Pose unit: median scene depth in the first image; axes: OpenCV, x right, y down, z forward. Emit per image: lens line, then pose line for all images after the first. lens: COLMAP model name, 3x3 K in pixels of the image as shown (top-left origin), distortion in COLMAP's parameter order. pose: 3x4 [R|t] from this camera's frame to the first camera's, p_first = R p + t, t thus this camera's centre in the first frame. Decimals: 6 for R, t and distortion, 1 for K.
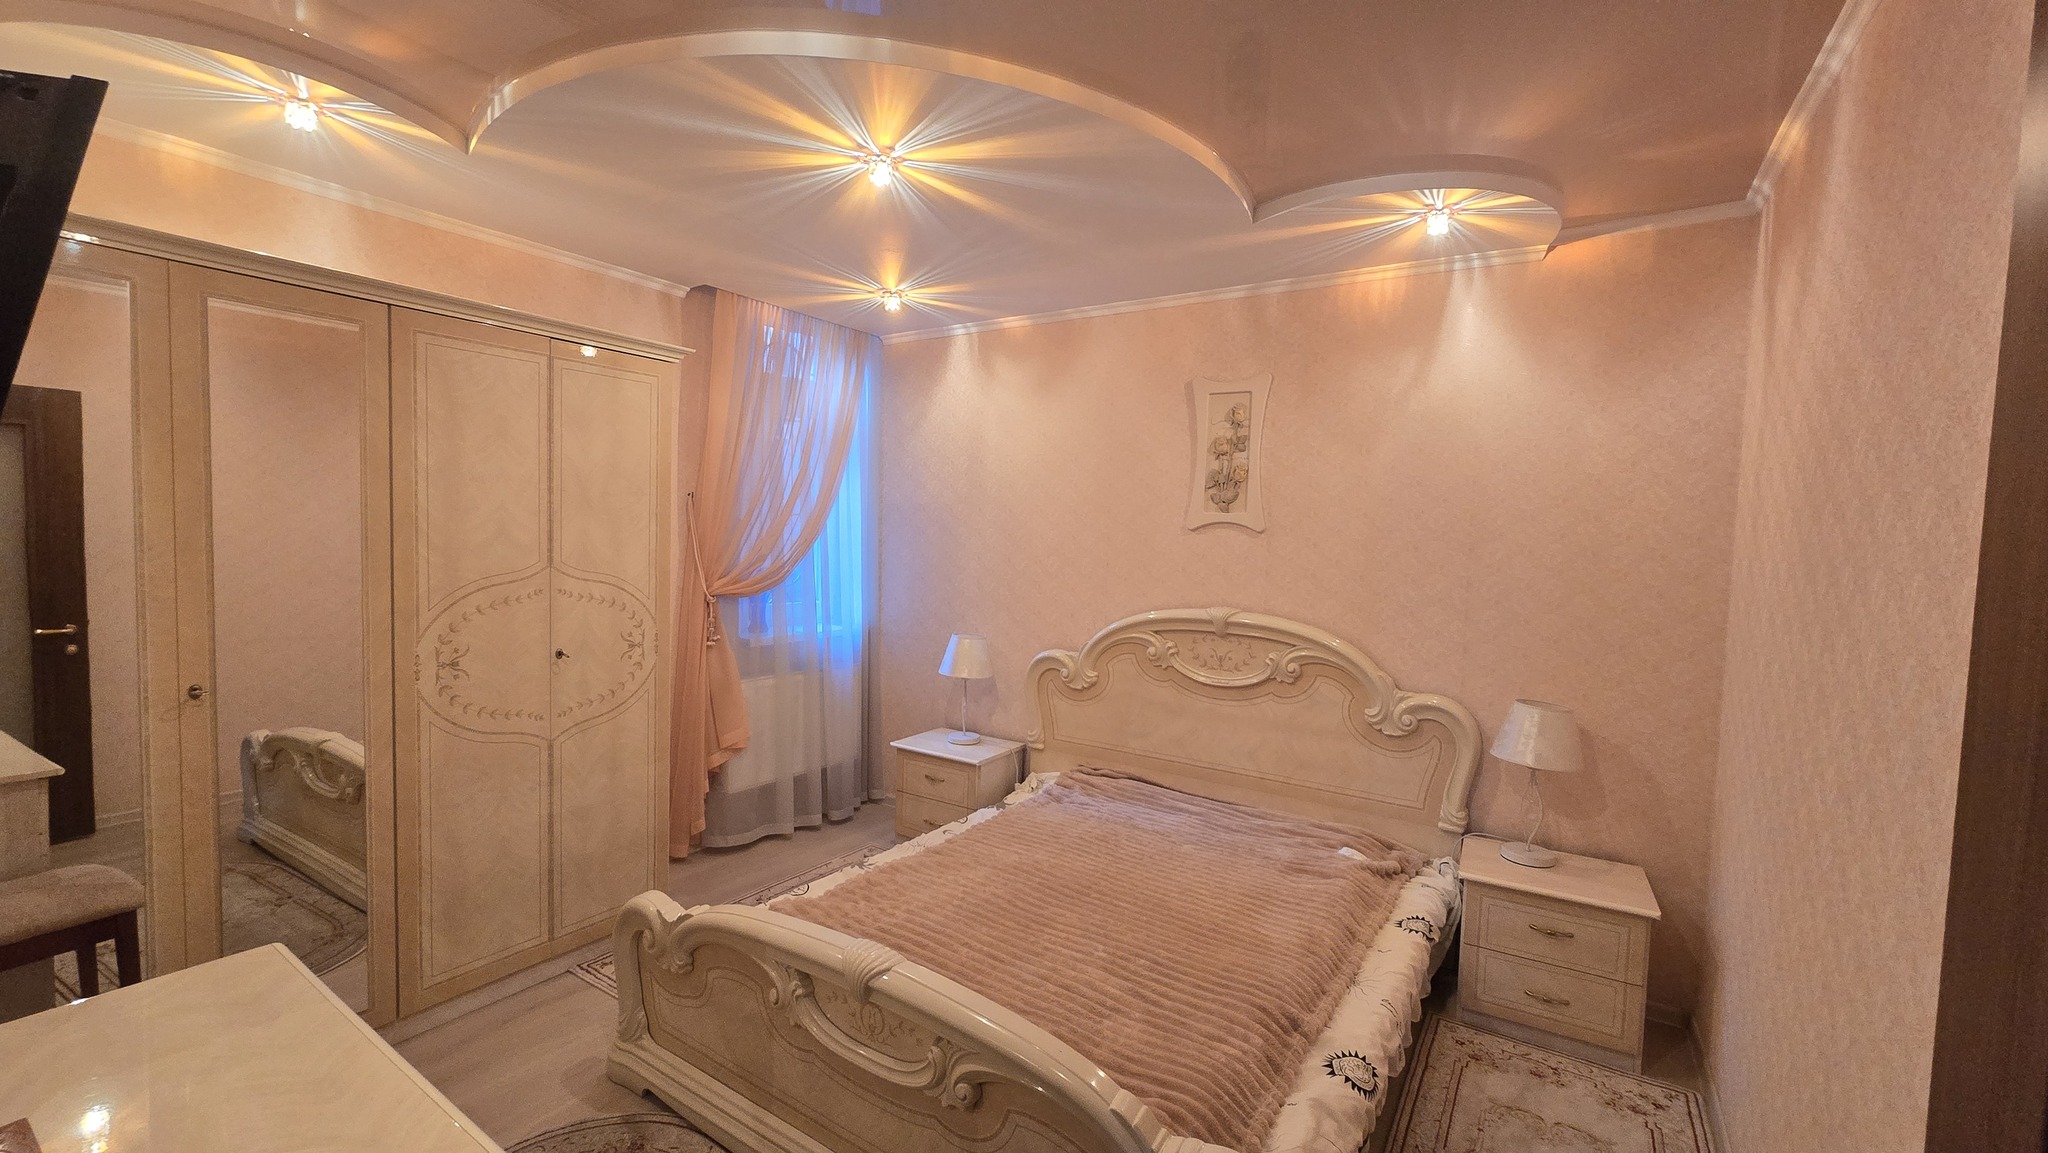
lens RADIAL K [[837.3, 0, 1017.8], [0, 837.3, 574.0], [0, 0, 1]] dist [-0.000927, 0.000914]
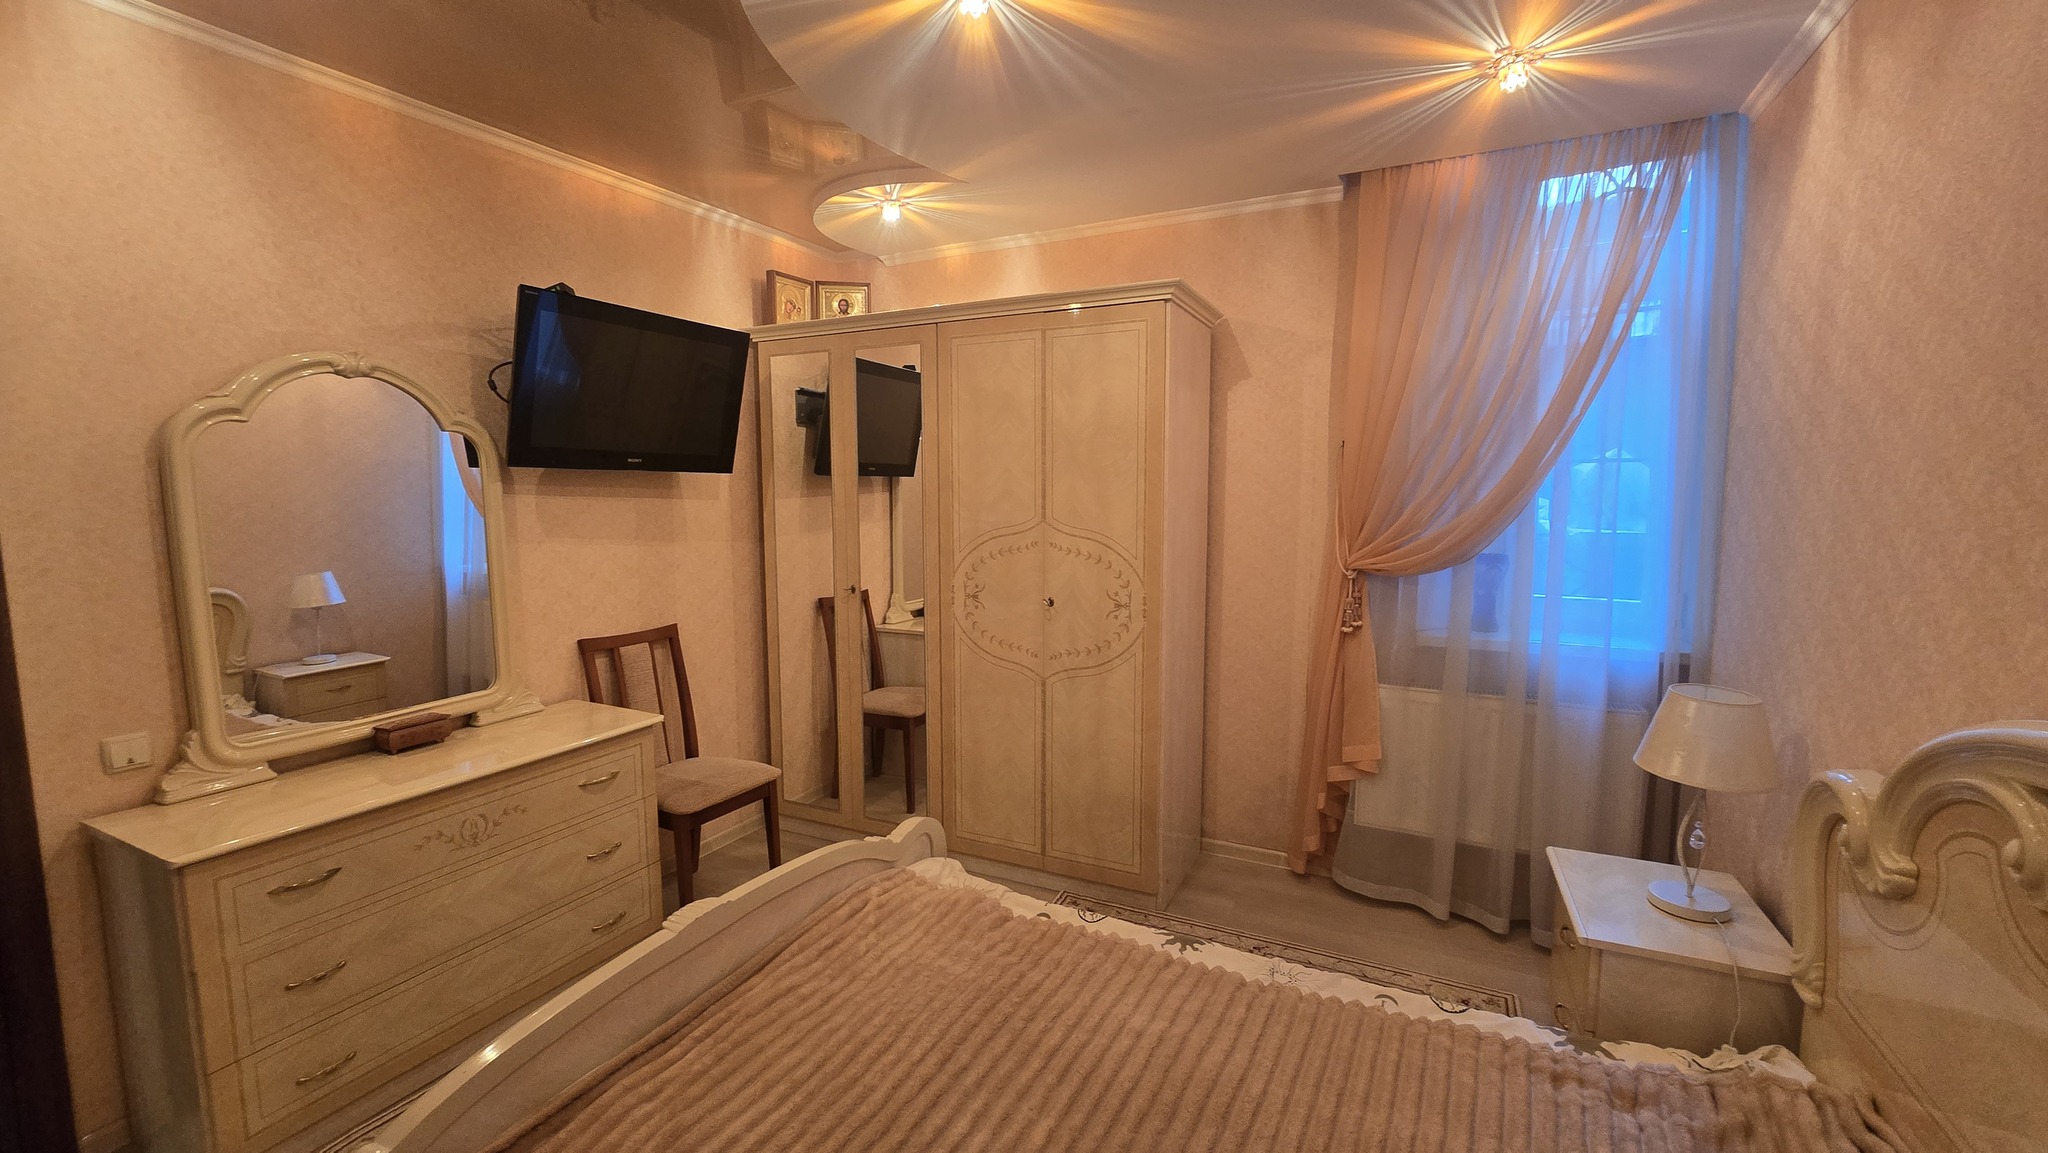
lens RADIAL K [[837.3, 0, 1017.8], [0, 837.3, 574.0], [0, 0, 1]] dist [-0.000927, 0.000914]
pose [[0.128853, 0.069753, -0.989208, 0.489931], [-0.045919, 0.996873, 0.064312, -0.008866], [0.990600, 0.037137, 0.131653, 0.752437]]
